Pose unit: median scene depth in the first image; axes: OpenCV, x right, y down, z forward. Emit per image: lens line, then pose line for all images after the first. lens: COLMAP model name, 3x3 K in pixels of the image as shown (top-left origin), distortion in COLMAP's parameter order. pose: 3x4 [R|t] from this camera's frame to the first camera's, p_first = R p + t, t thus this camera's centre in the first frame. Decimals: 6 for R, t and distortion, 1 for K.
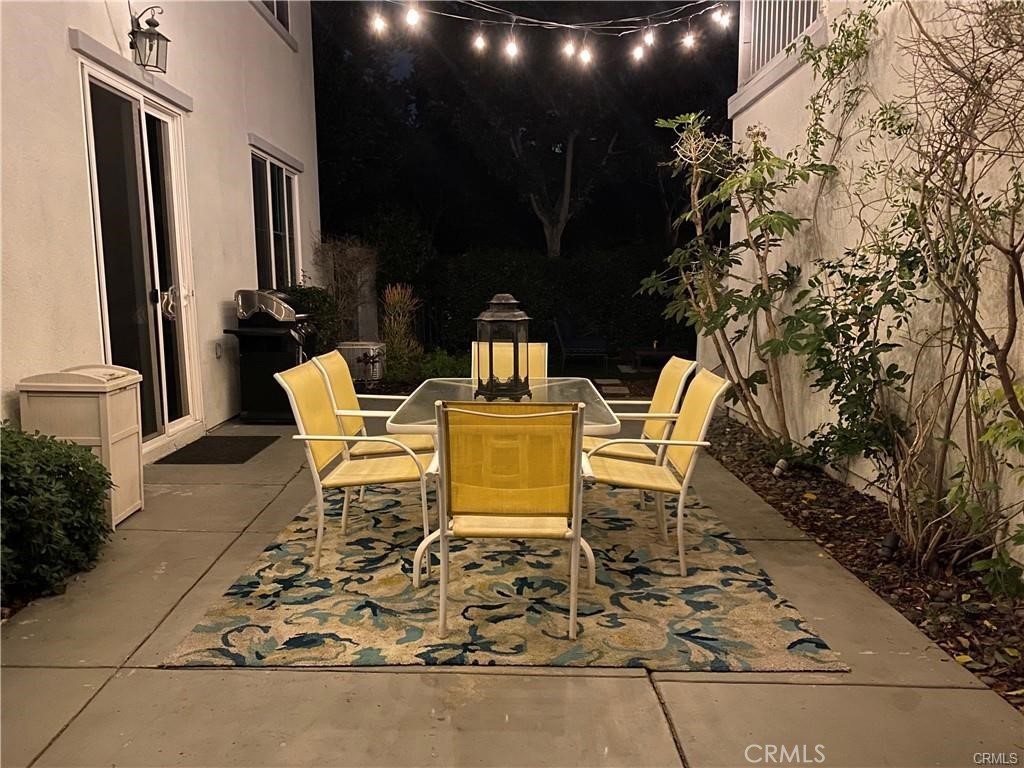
lens RADIAL K [[772.9, 0, 505.4], [0, 772.9, 377.6], [0, 0, 1]] dist [0.054318, -0.132444]
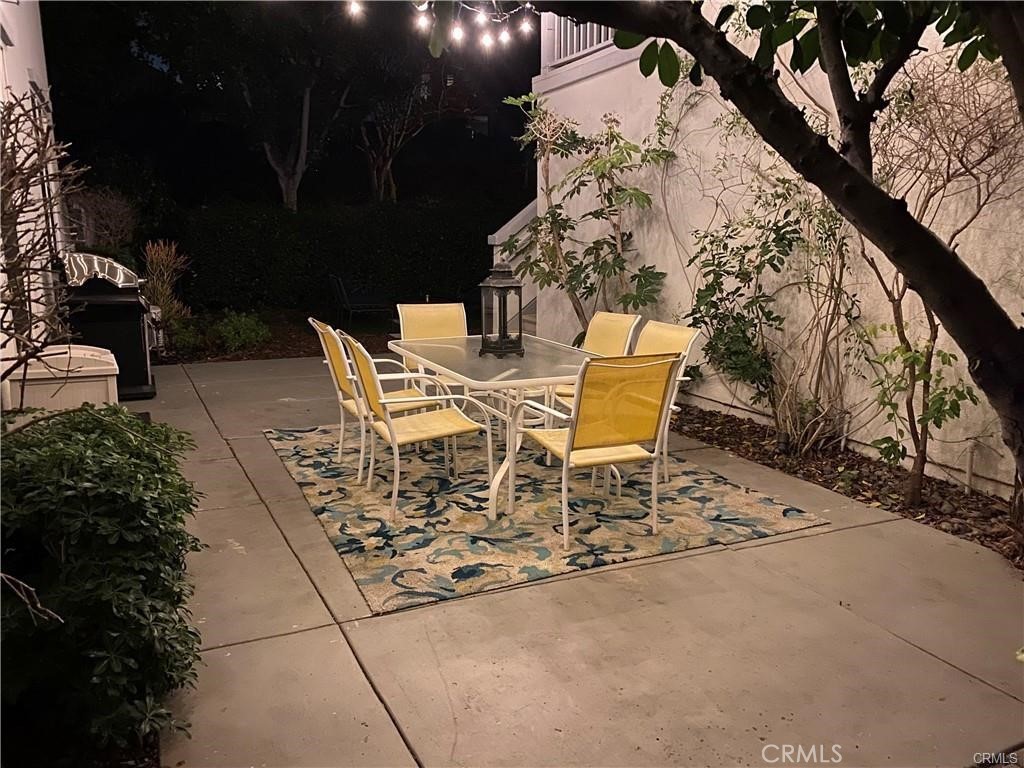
lens RADIAL K [[772.9, 0, 505.4], [0, 772.9, 377.6], [0, 0, 1]] dist [0.054318, -0.132444]
pose [[0.905107, -0.075721, 0.418387, -0.577843], [0.048291, 0.995954, 0.075782, -0.030753], [-0.422433, -0.048387, 0.905102, -0.049250]]
